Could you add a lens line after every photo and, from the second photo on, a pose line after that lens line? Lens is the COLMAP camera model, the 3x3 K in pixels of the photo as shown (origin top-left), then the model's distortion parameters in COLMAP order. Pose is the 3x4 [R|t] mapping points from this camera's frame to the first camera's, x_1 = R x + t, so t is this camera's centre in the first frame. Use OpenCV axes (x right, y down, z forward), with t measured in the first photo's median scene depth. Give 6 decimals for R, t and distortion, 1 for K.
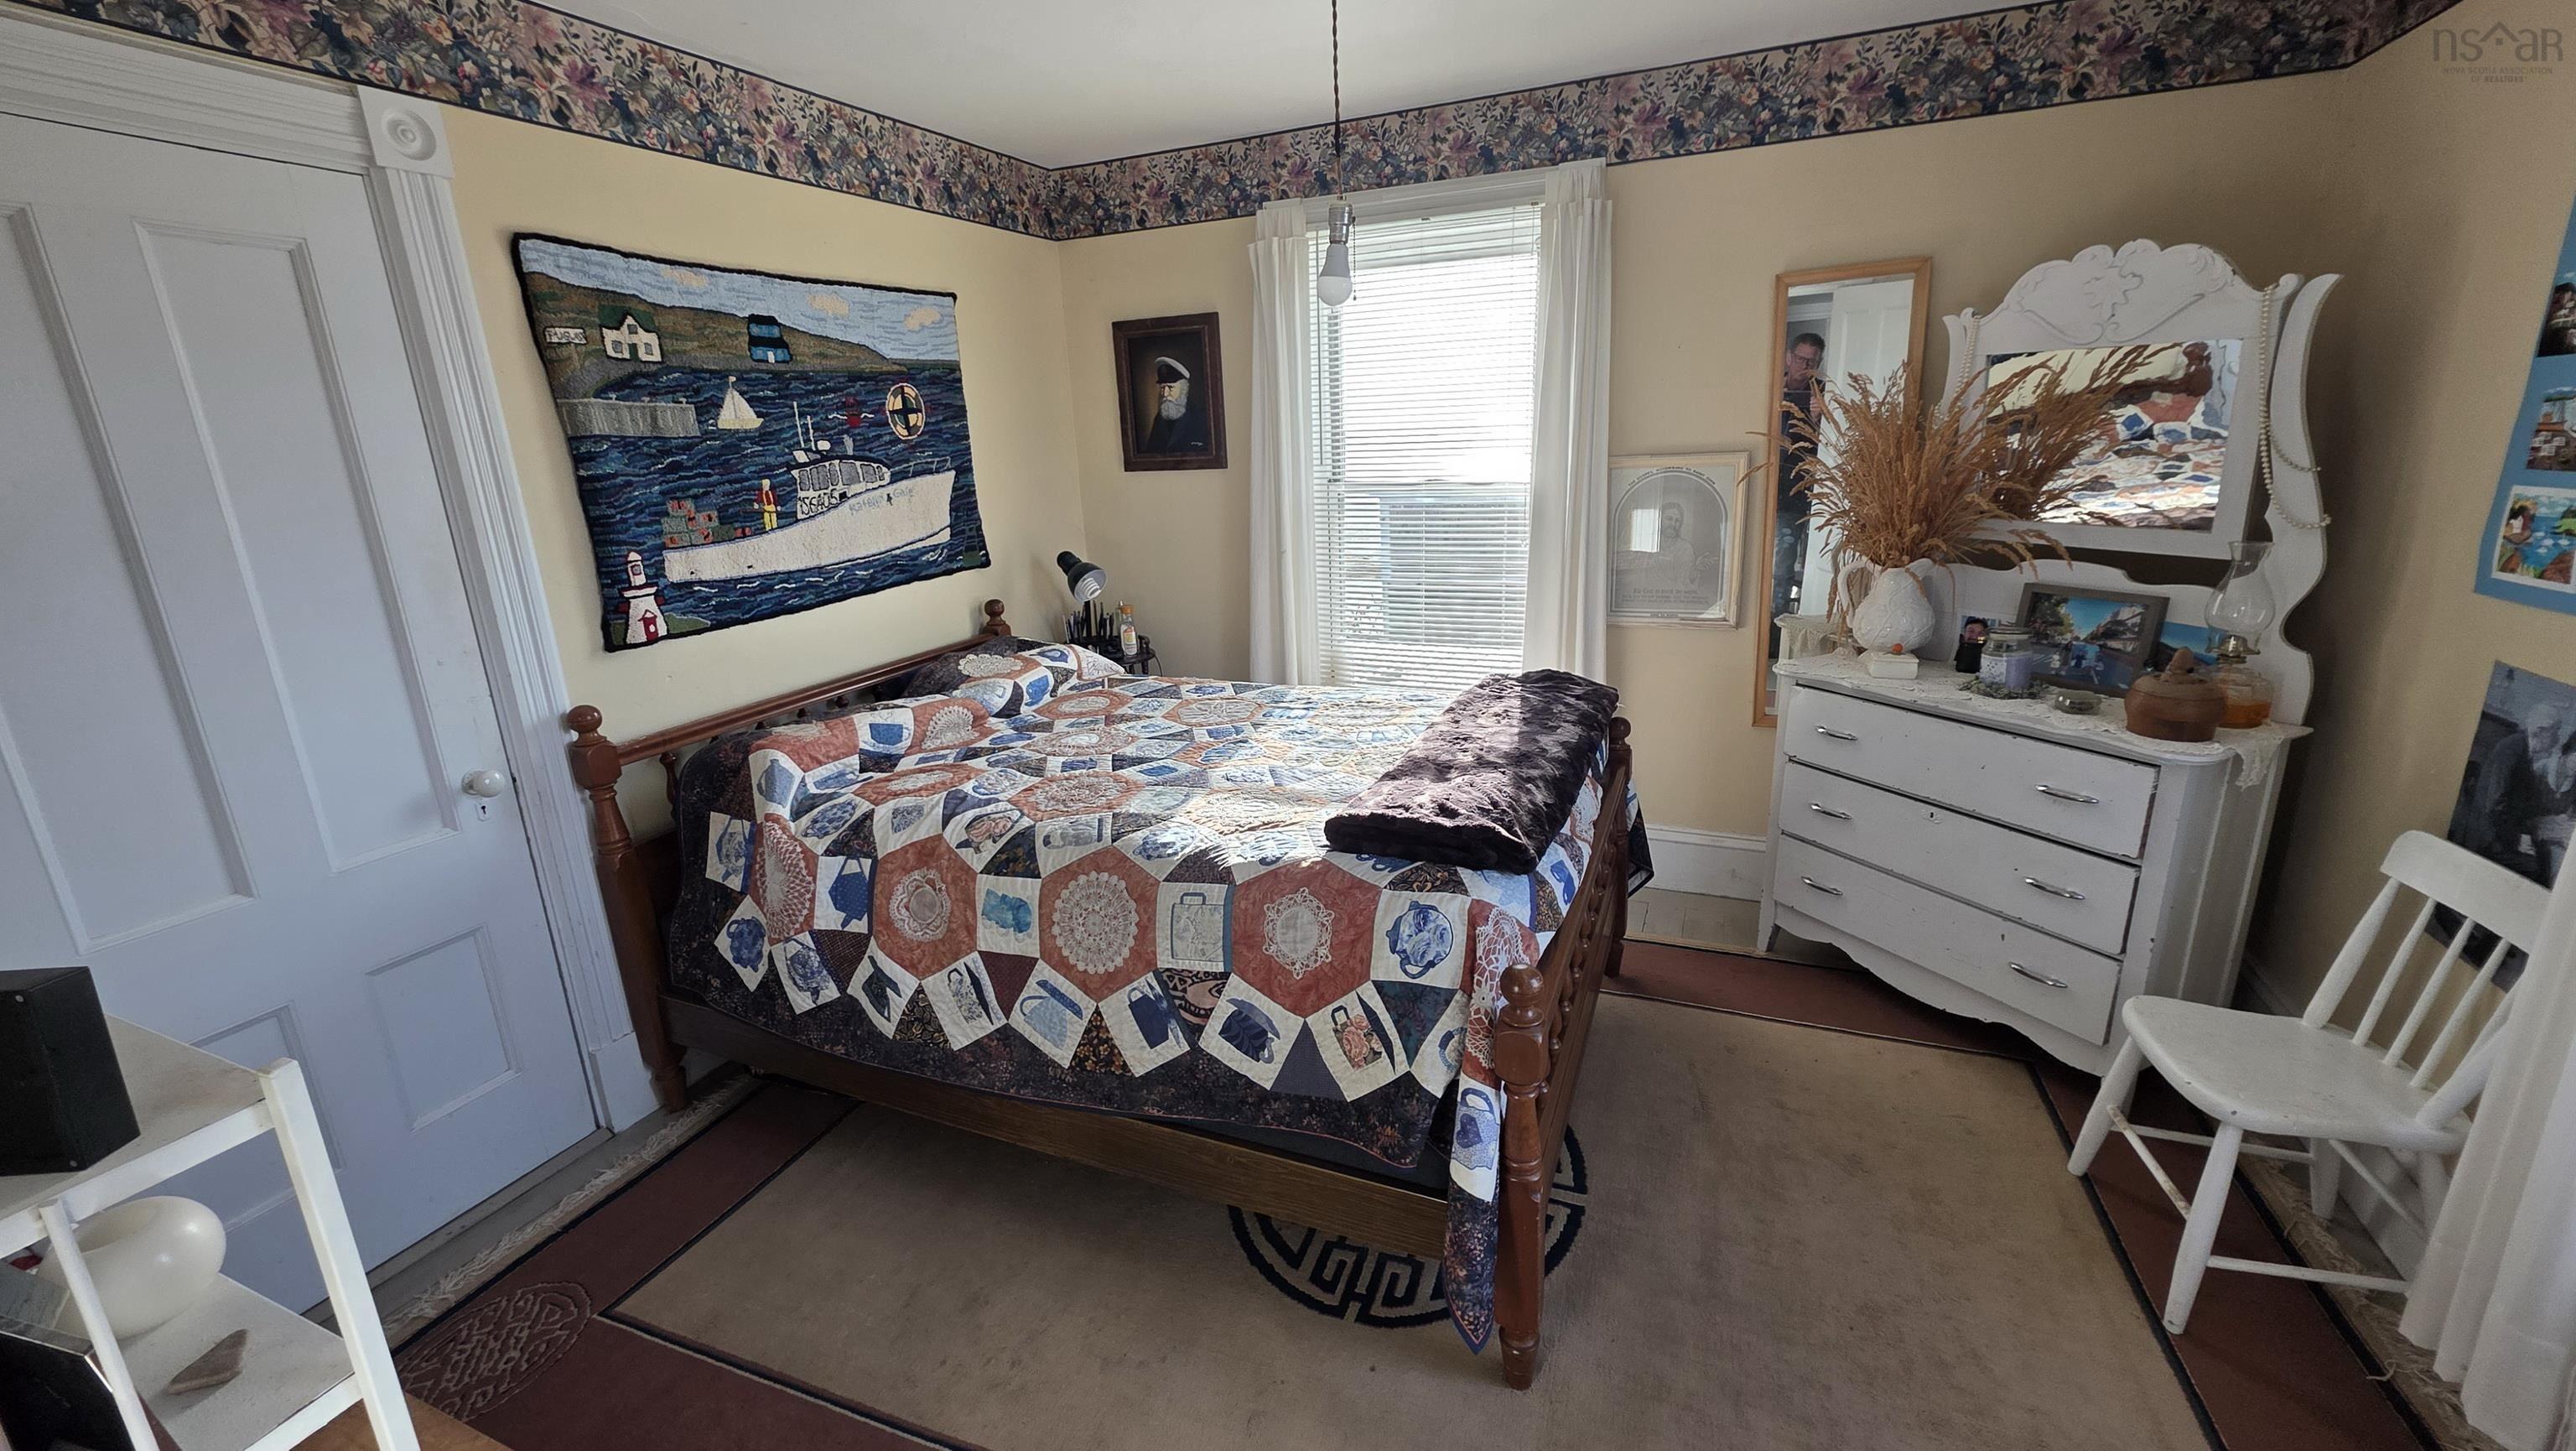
lens RADIAL K [[1029.6, 0, 1272.8], [0, 1029.6, 713.1], [0, 0, 1]] dist [0.000587, 0.000245]
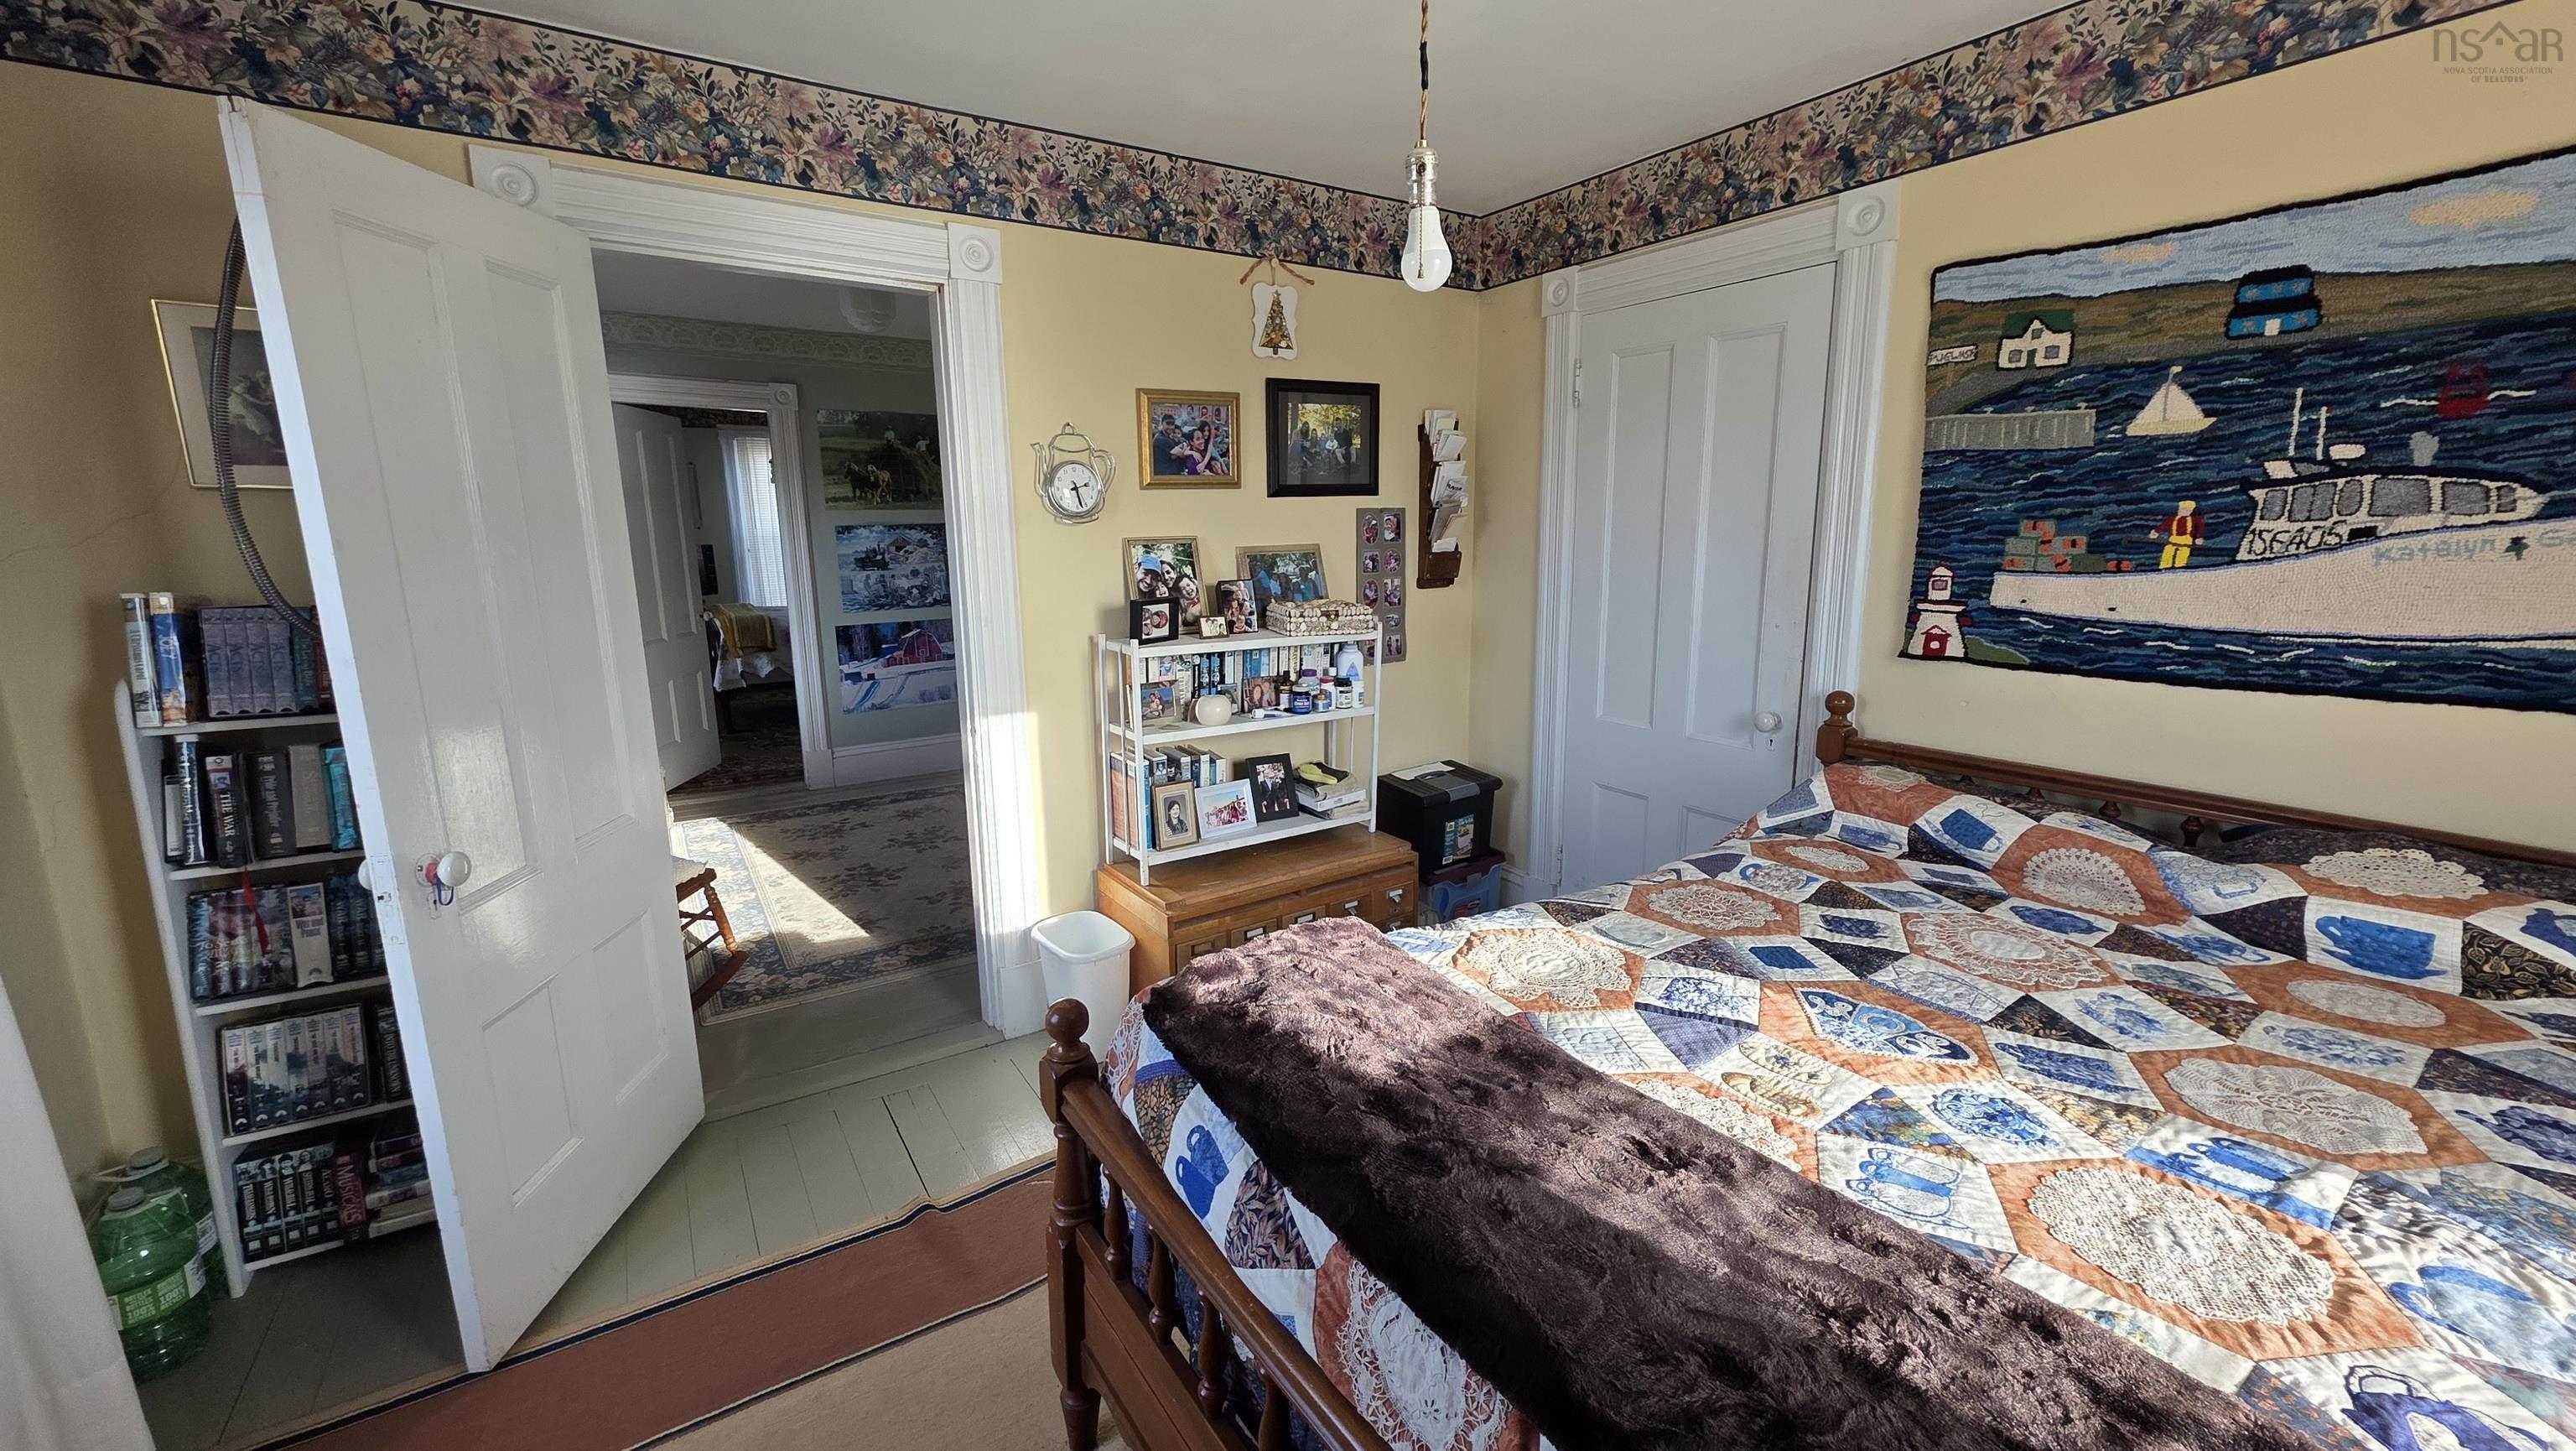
lens RADIAL K [[1029.6, 0, 1272.8], [0, 1029.6, 713.1], [0, 0, 1]] dist [0.000587, 0.000245]
pose [[-0.551653, 0.203016, -0.808989, 0.534812], [-0.185611, 0.915723, 0.356370, -0.245227], [0.813159, 0.346750, -0.467479, 0.925140]]
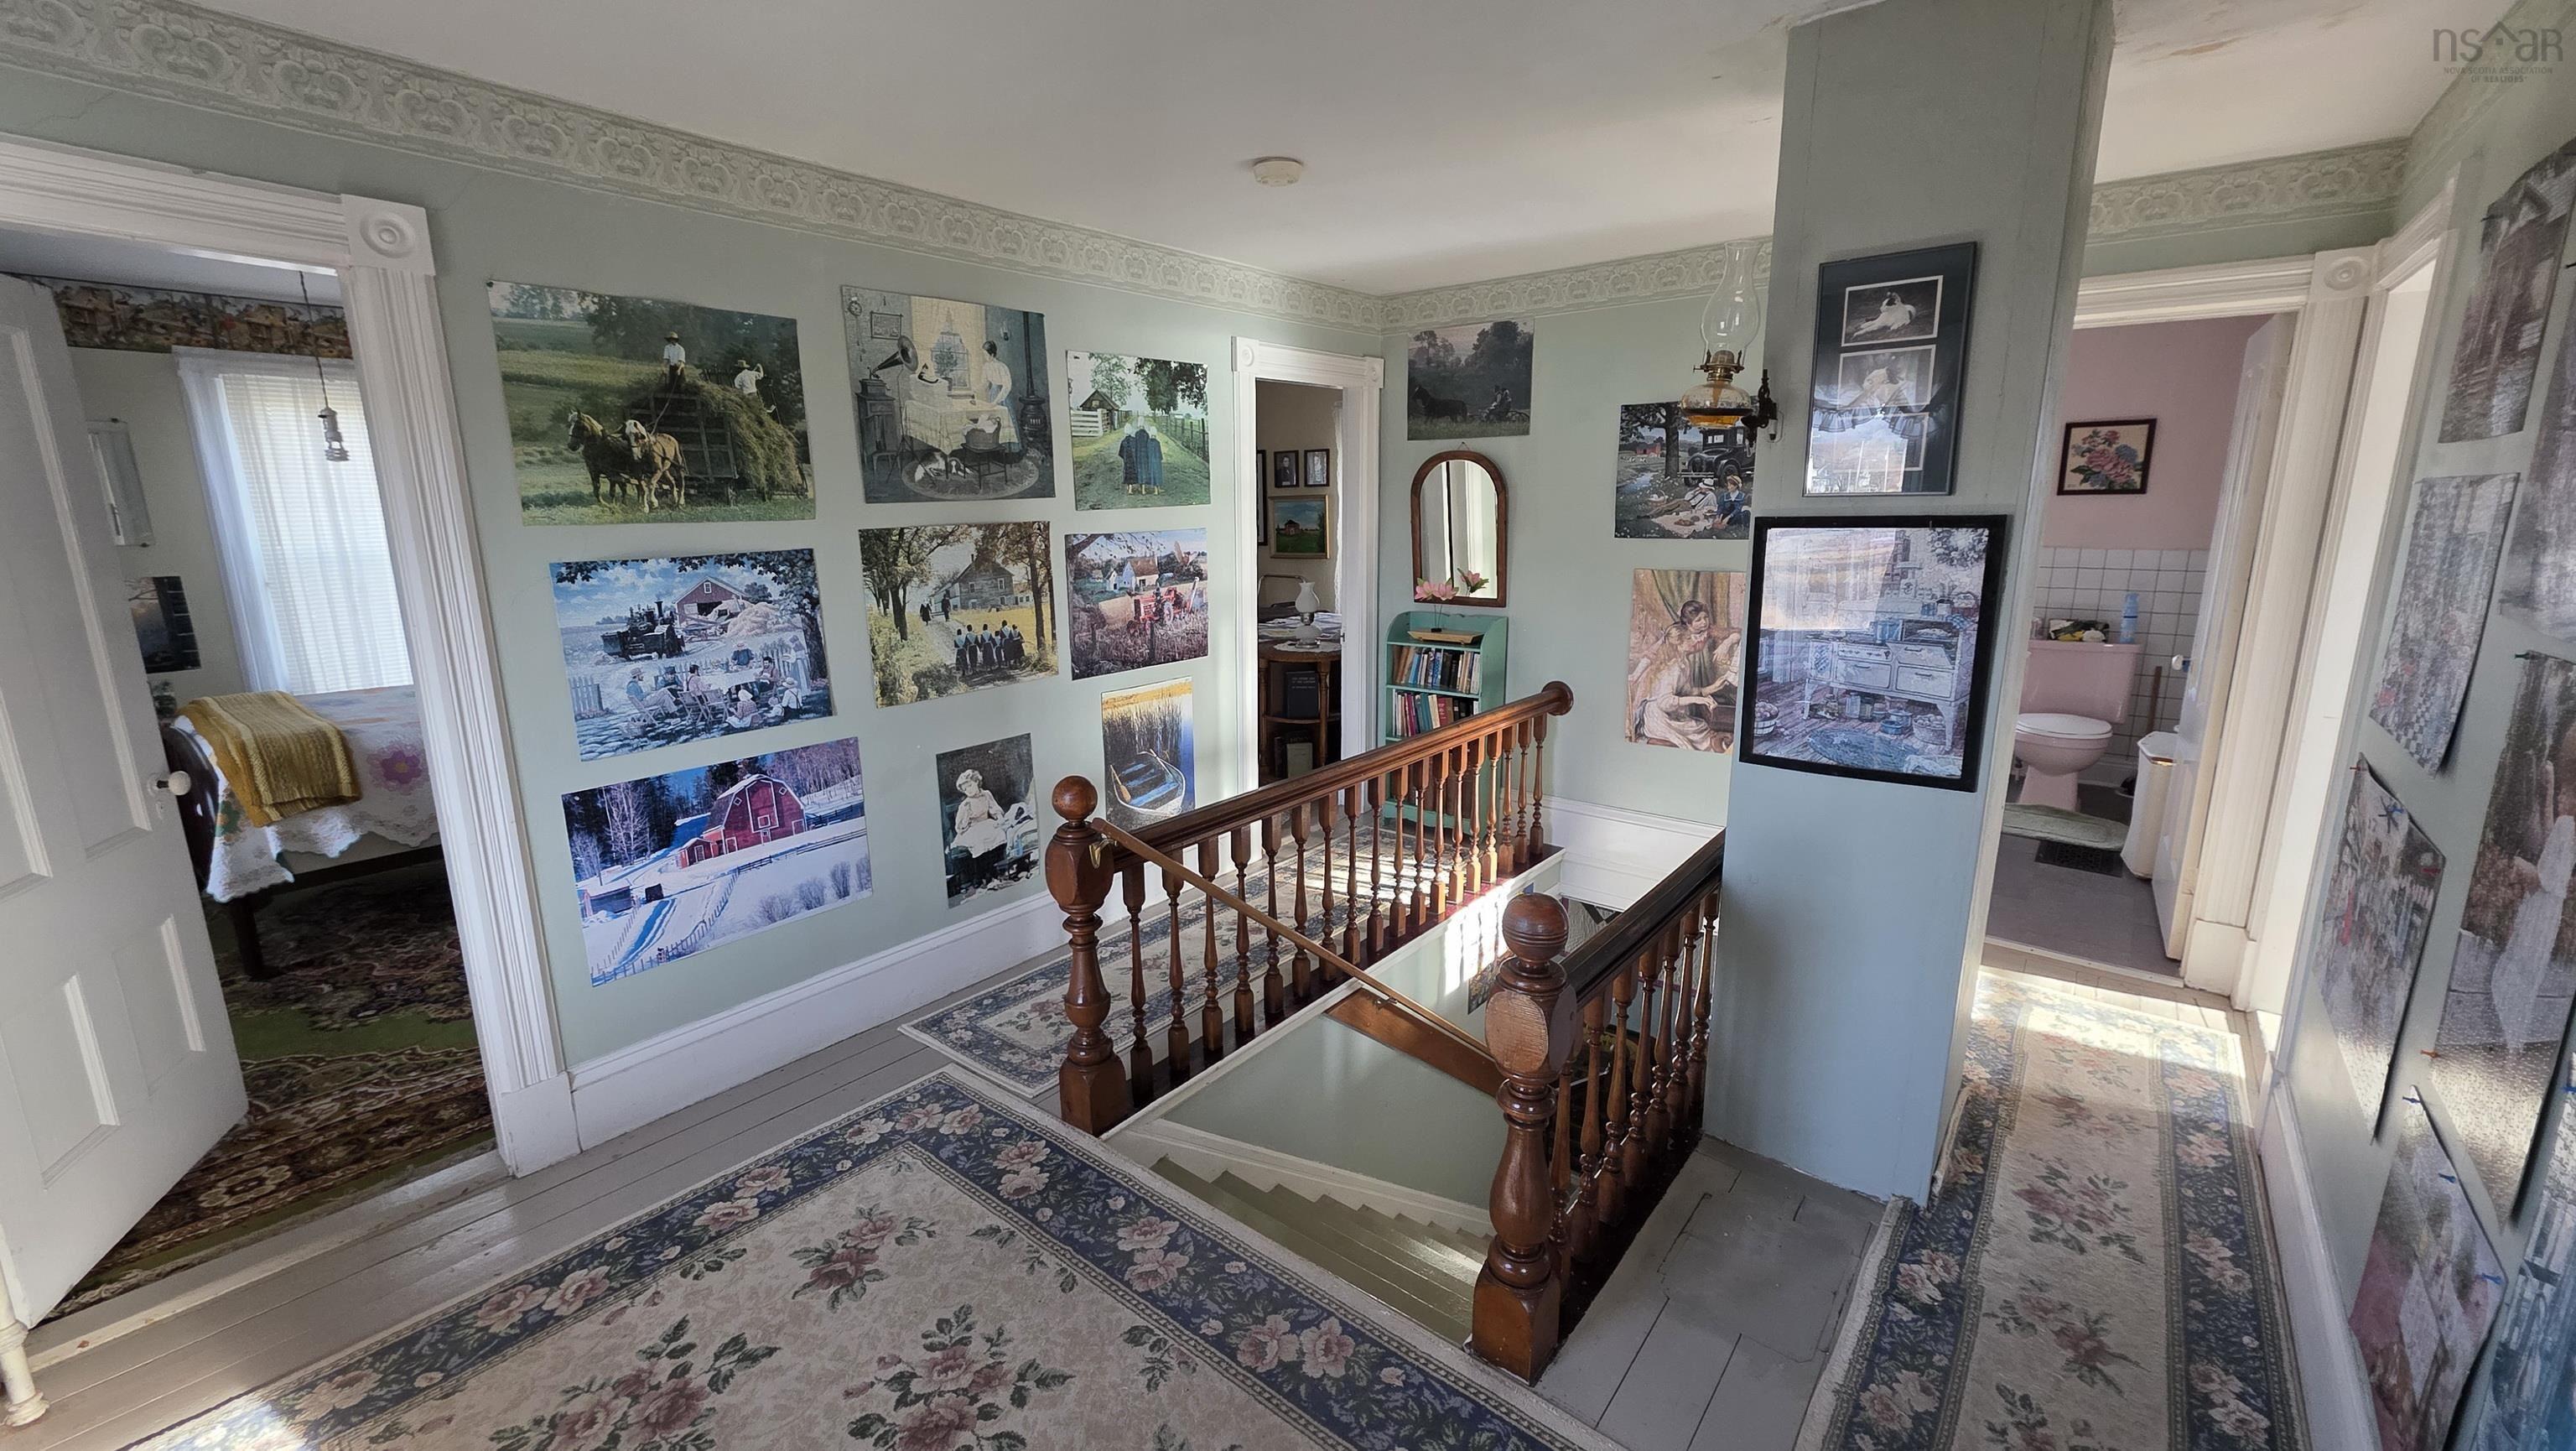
lens RADIAL K [[1029.6, 0, 1272.8], [0, 1029.6, 713.1], [0, 0, 1]] dist [0.000587, 0.000245]
pose [[-0.265141, 0.237380, -0.934533, 0.247796], [-0.233544, 0.924550, 0.301105, -0.112862], [0.935499, 0.298090, -0.189697, 0.413058]]
